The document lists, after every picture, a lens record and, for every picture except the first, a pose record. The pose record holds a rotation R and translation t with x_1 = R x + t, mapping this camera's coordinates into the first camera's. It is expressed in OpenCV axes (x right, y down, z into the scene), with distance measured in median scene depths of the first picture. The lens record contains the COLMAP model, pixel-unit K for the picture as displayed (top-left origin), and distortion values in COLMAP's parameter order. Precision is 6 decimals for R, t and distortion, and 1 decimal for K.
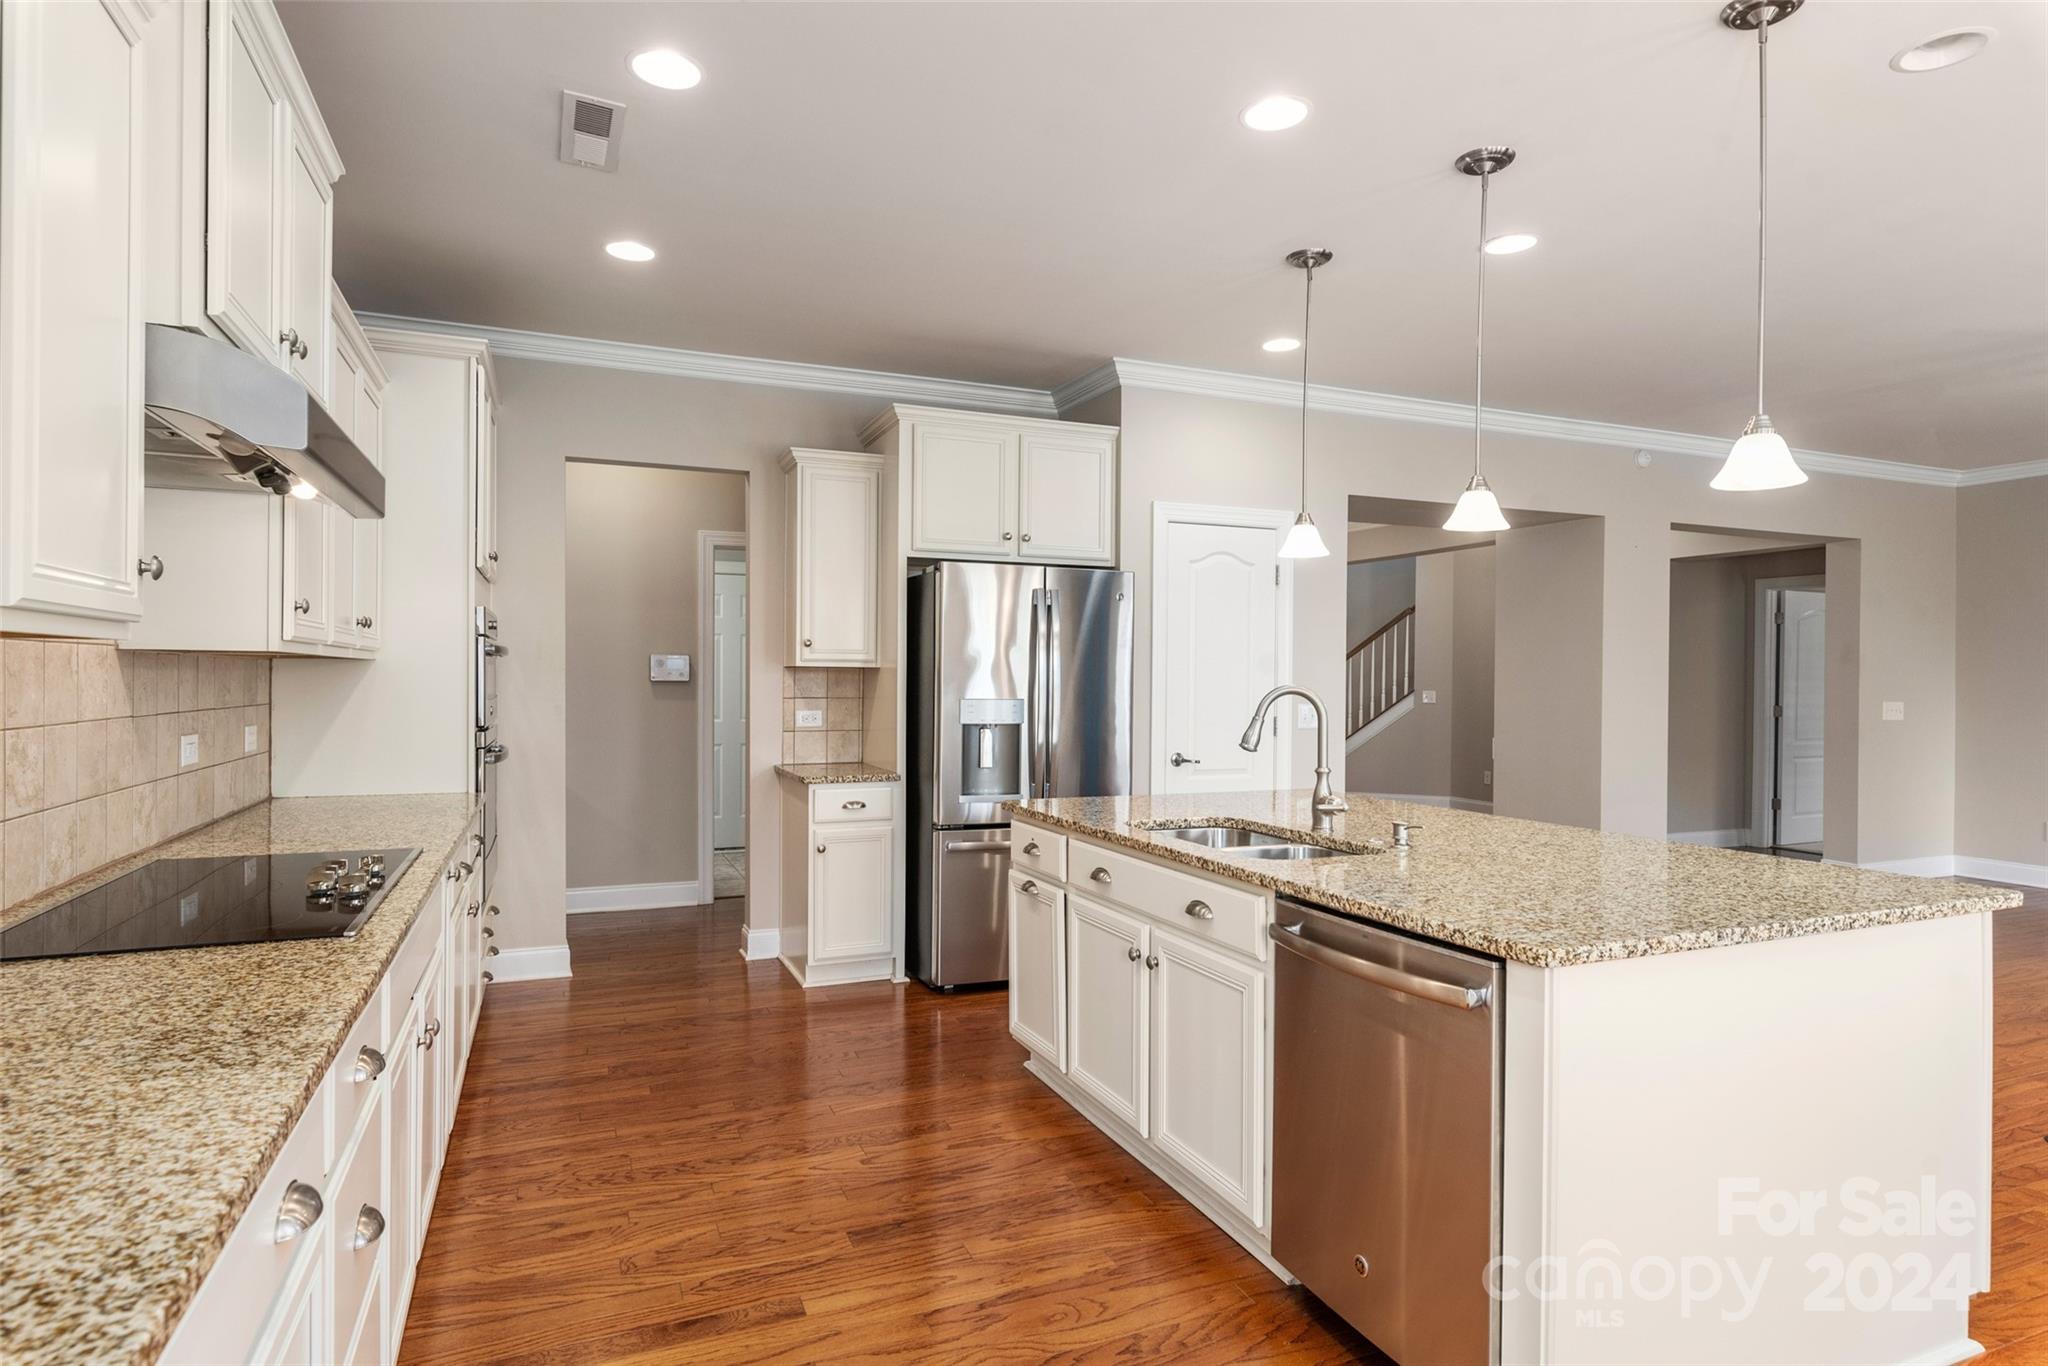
lens RADIAL K [[1099.4, 0, 1022.2], [0, 1099.4, 680.8], [0, 0, 1]] dist [-0.003825, 0.002730]
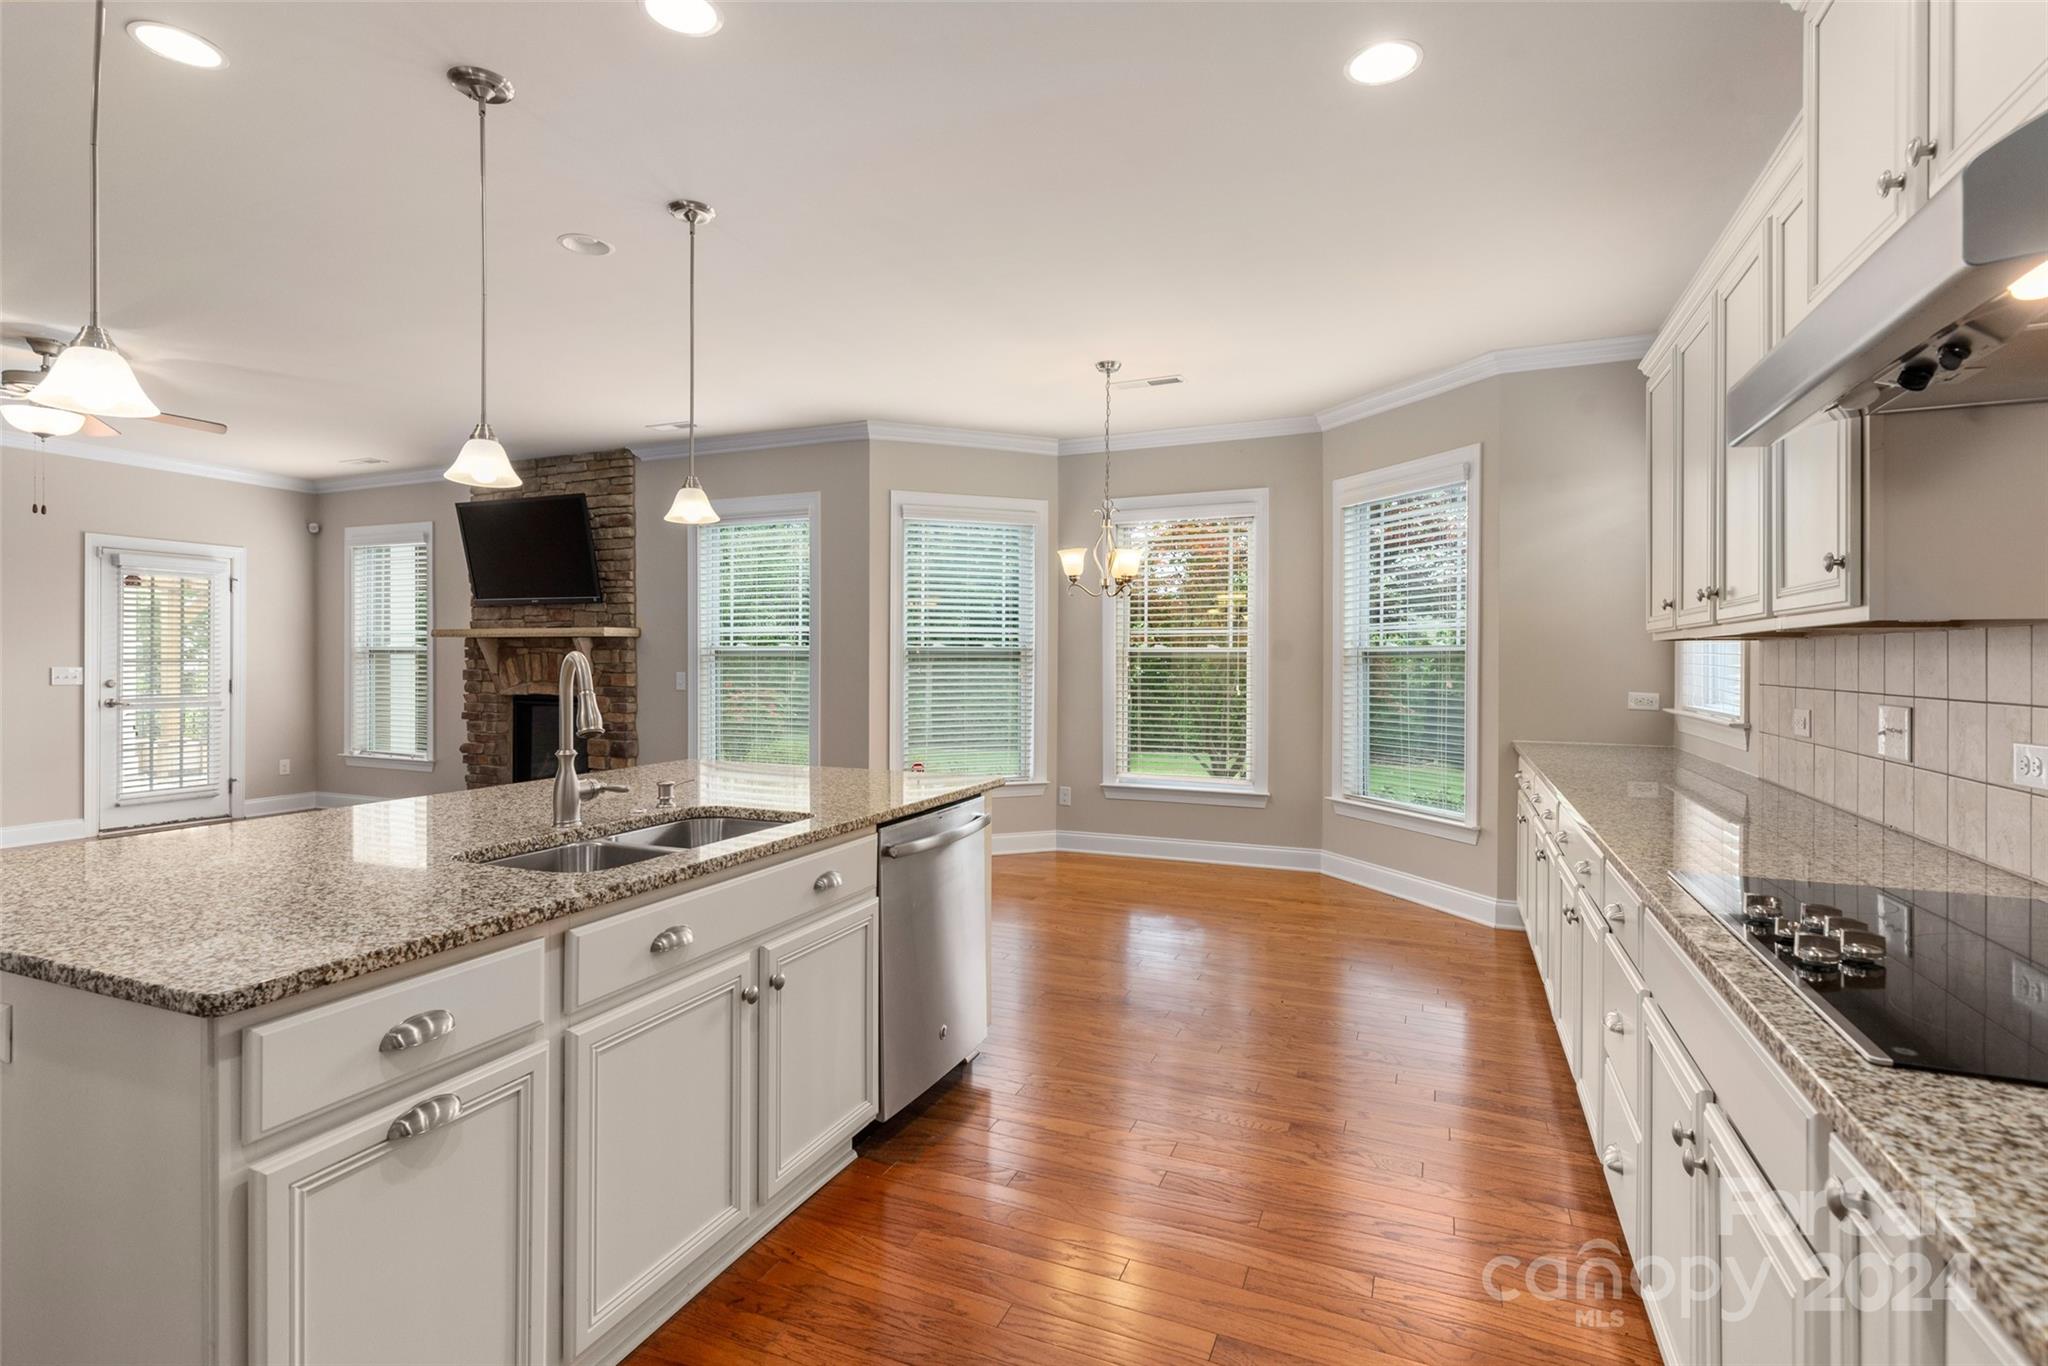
lens RADIAL K [[974.7, 0, 1003.5], [0, 974.7, 669.0], [0, 0, 1]] dist [0.015019, 0.000238]
pose [[-0.688134, -0.020634, 0.725290, -0.335323], [-0.008031, 0.999751, 0.020823, -0.001151], [-0.725539, 0.008504, -0.688128, 0.857976]]
